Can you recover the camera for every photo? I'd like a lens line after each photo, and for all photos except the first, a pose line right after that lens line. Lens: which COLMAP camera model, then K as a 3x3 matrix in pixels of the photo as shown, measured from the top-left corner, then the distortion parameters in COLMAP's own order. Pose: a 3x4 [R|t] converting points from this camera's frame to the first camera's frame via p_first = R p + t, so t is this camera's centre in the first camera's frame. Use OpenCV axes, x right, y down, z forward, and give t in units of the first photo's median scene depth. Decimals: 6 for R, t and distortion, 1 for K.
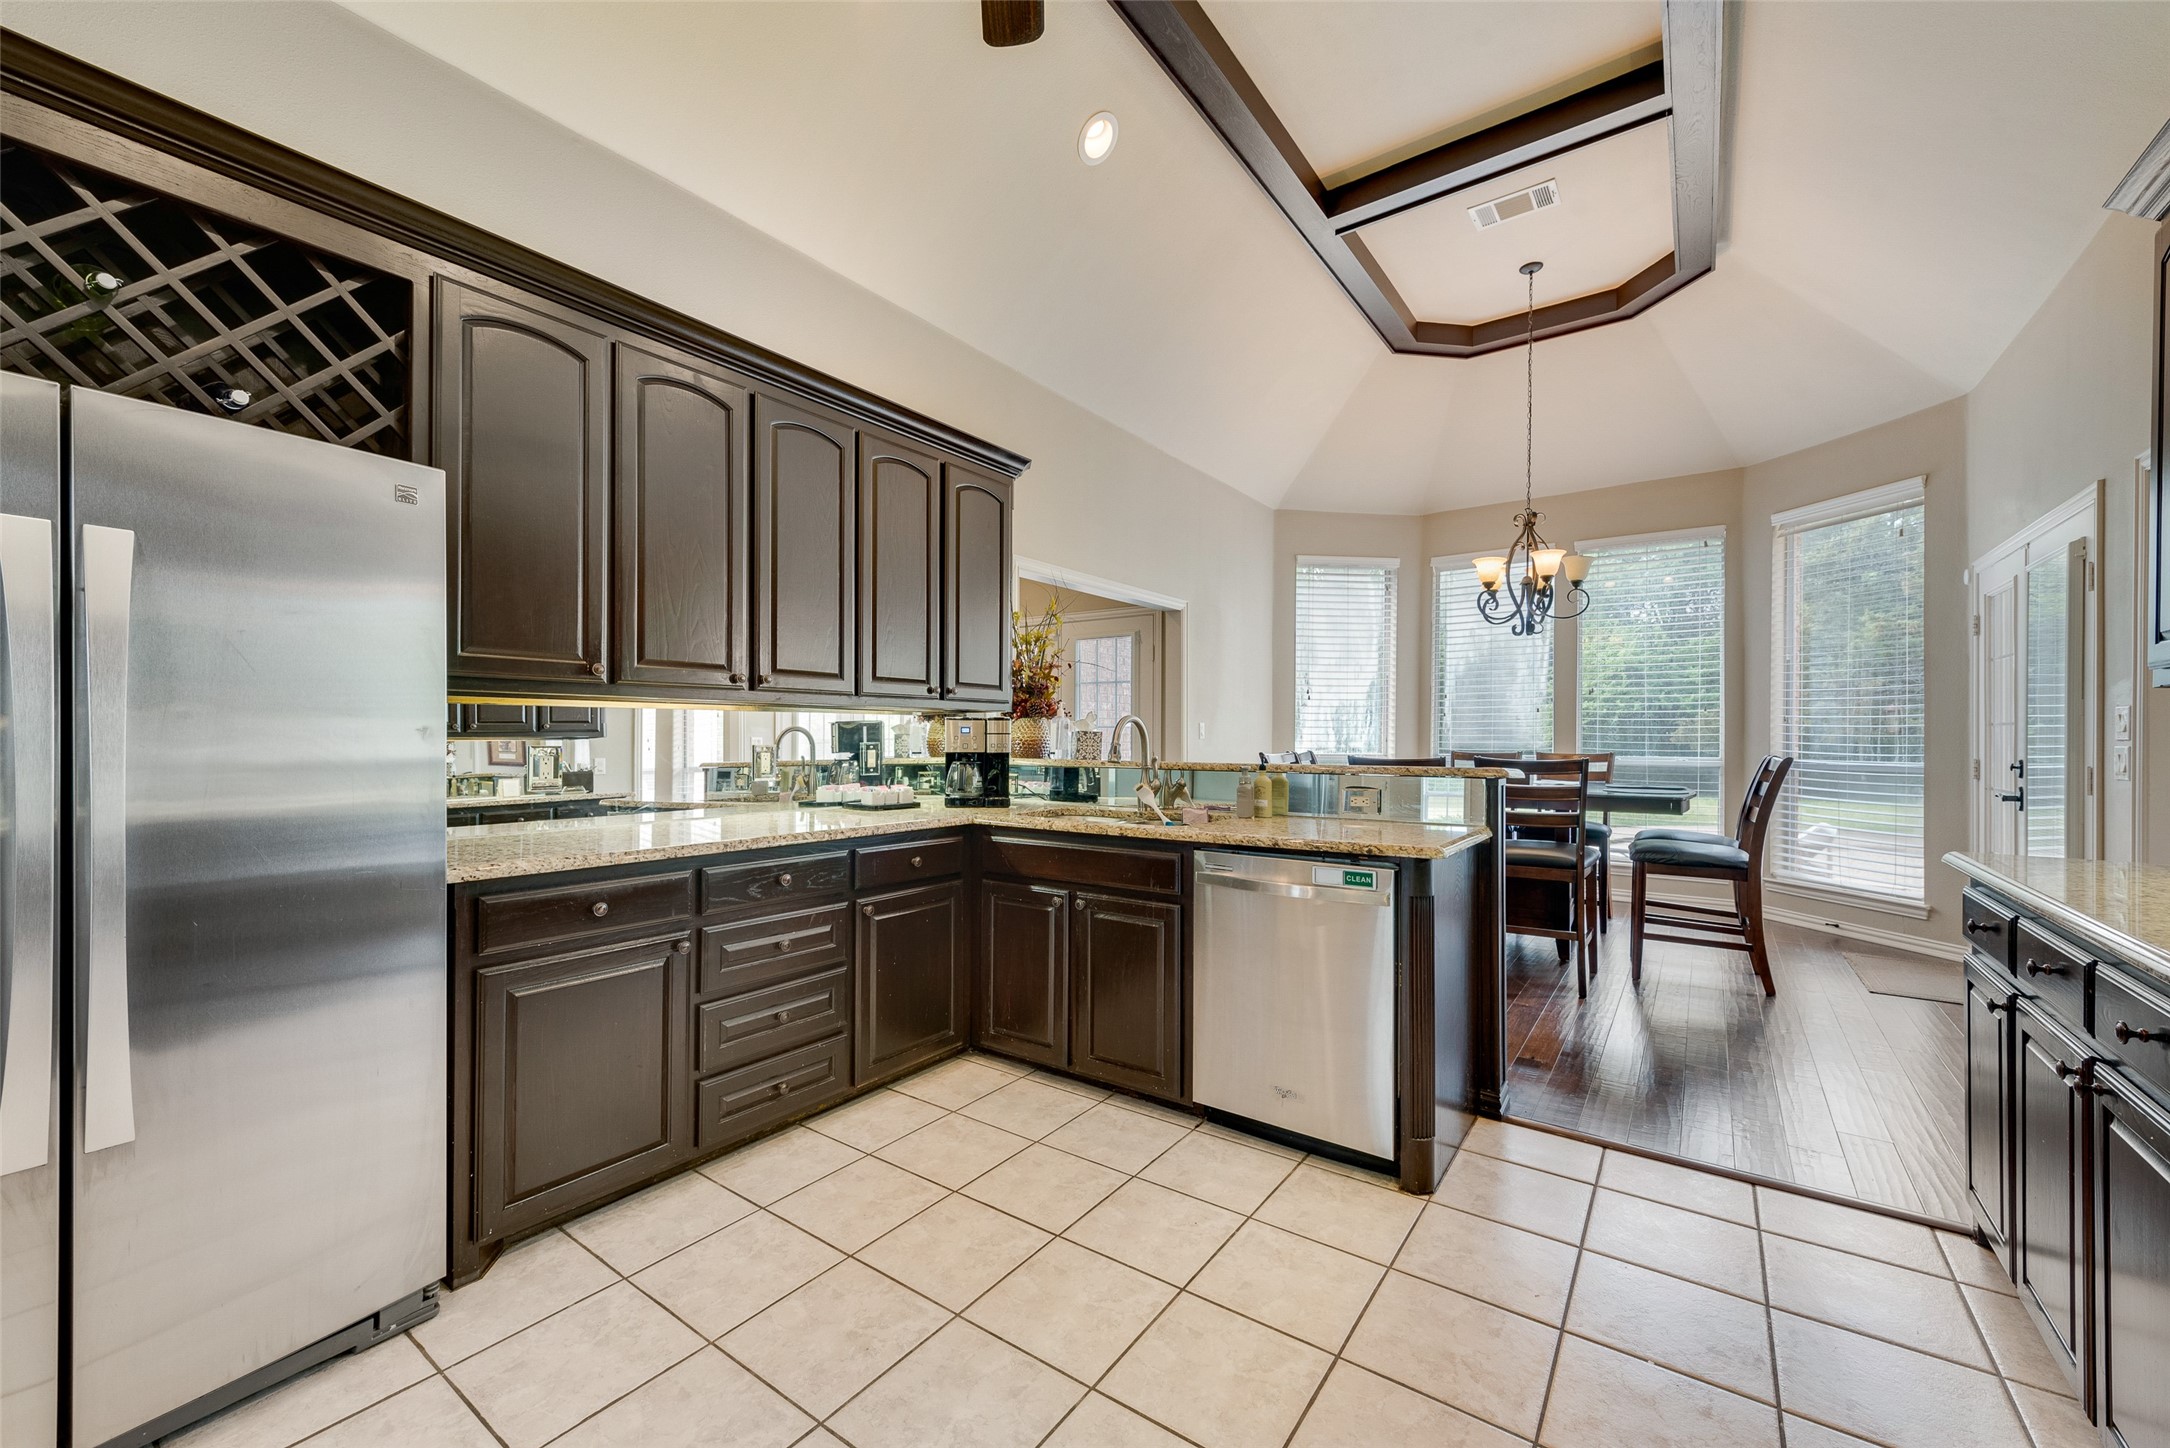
lens RADIAL K [[857.3, 0, 1091.8], [0, 857.3, 735.4], [0, 0, 1]] dist [0.015403, -0.000135]
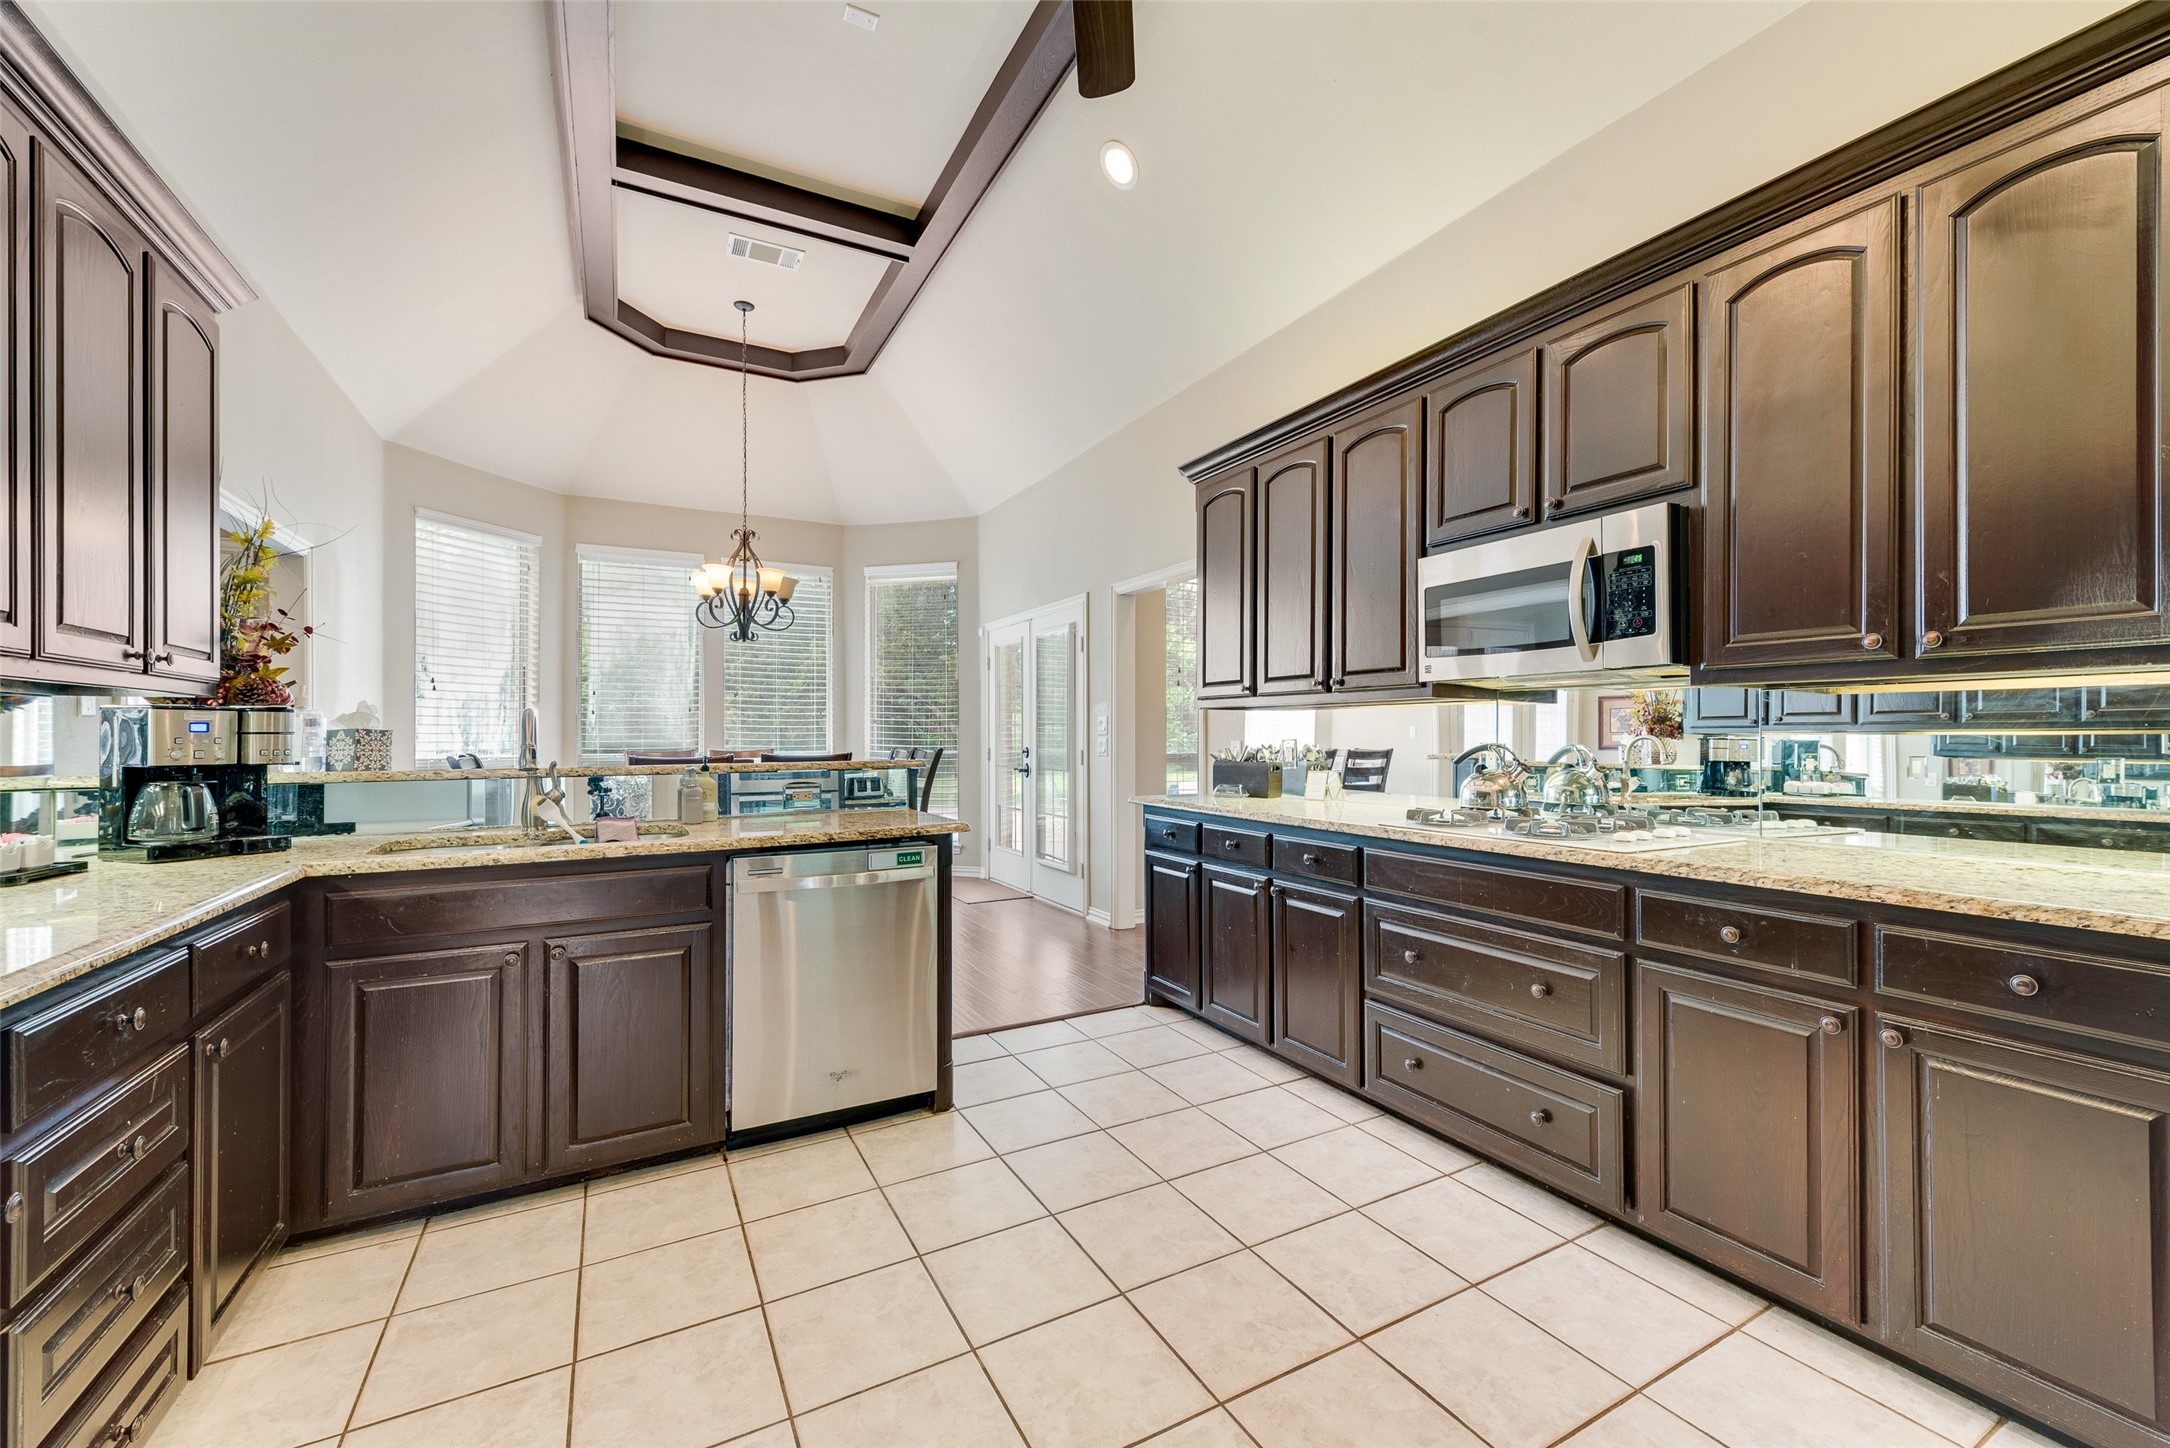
lens RADIAL K [[857.3, 0, 1091.8], [0, 857.3, 735.4], [0, 0, 1]] dist [0.015403, -0.000135]
pose [[0.435718, -0.005381, 0.900067, -0.407543], [0.004284, 0.999983, 0.003905, -0.000264], [-0.900073, 0.002155, 0.435734, 0.187490]]
